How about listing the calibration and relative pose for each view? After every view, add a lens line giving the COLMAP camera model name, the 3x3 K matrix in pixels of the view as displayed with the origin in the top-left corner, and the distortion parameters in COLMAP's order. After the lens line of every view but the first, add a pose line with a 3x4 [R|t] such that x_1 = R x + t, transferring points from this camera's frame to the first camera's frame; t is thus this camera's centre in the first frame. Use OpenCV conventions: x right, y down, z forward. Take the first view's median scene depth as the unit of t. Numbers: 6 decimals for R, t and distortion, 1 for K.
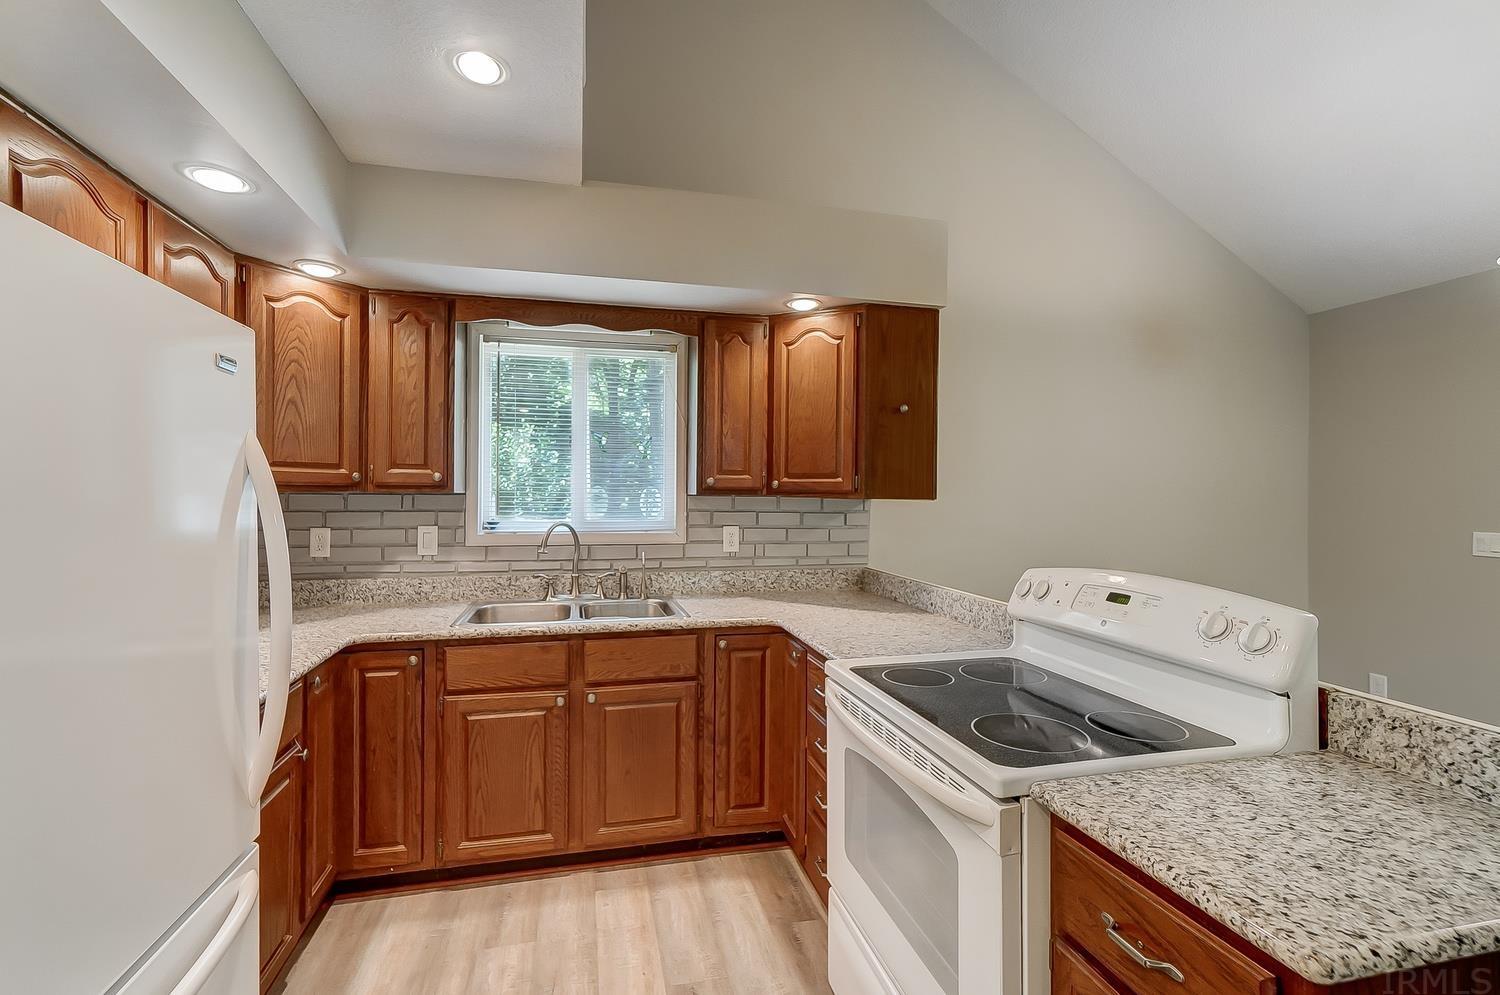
lens RADIAL K [[660.6, 0, 705.8], [0, 660.6, 493.2], [0, 0, 1]] dist [-0.001904, 0.003858]
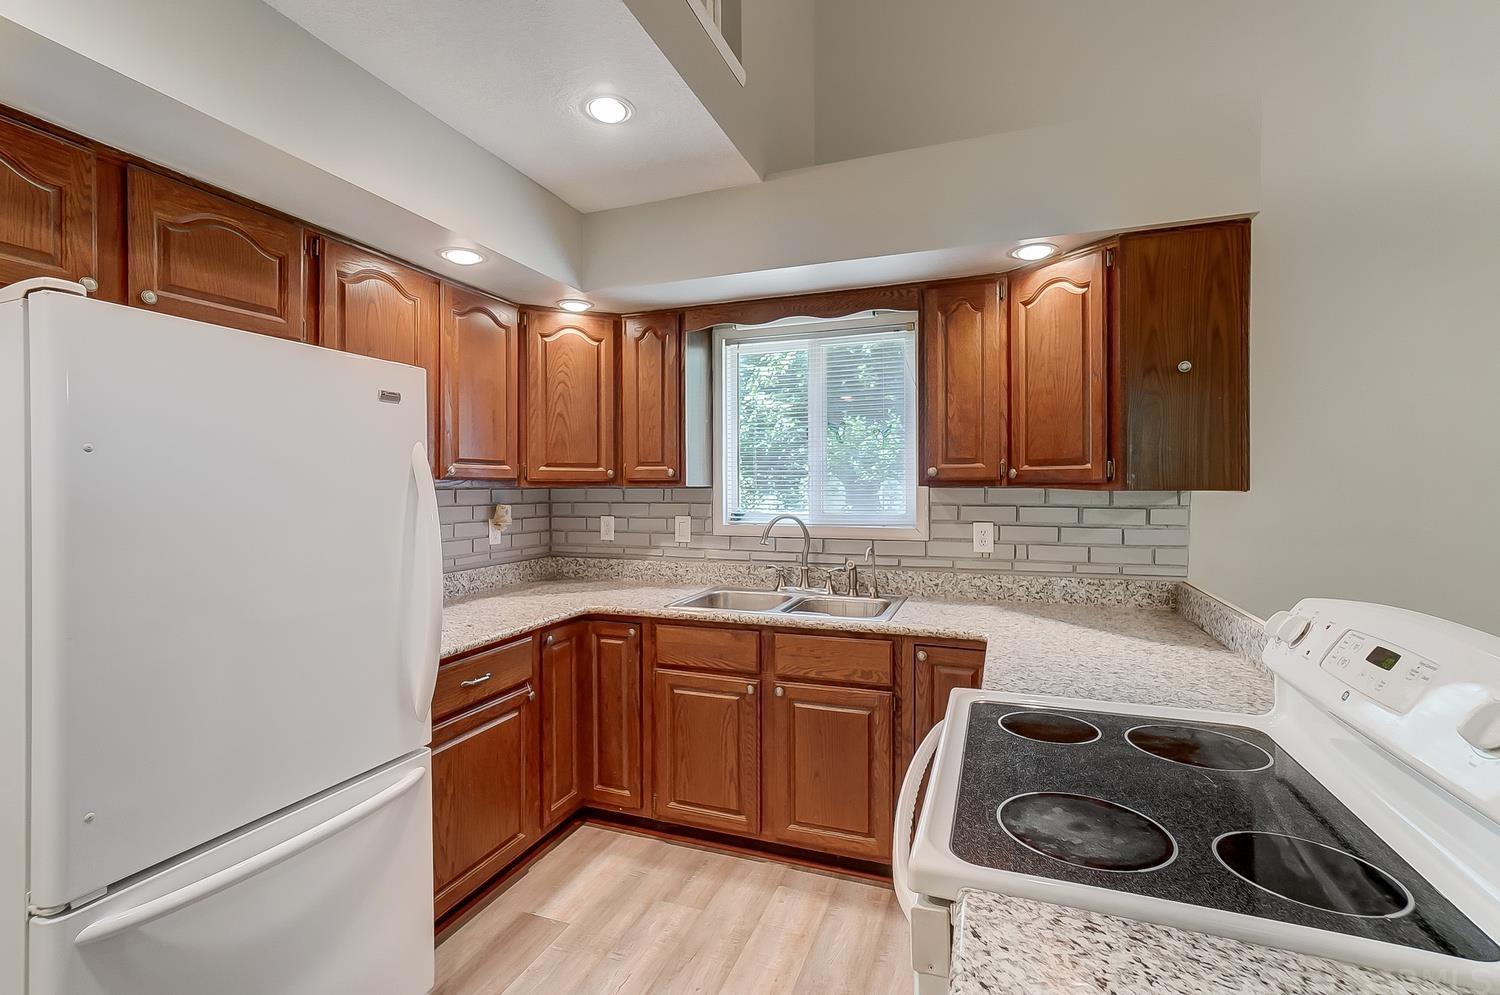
lens RADIAL K [[660.6, 0, 730.7], [0, 660.6, 489.0], [0, 0, 1]] dist [-0.001904, 0.003858]
pose [[0.833266, -0.005786, -0.552842, 0.300855], [0.008360, 0.999963, 0.002135, 0.001517], [0.552810, -0.006401, 0.833283, 0.121586]]
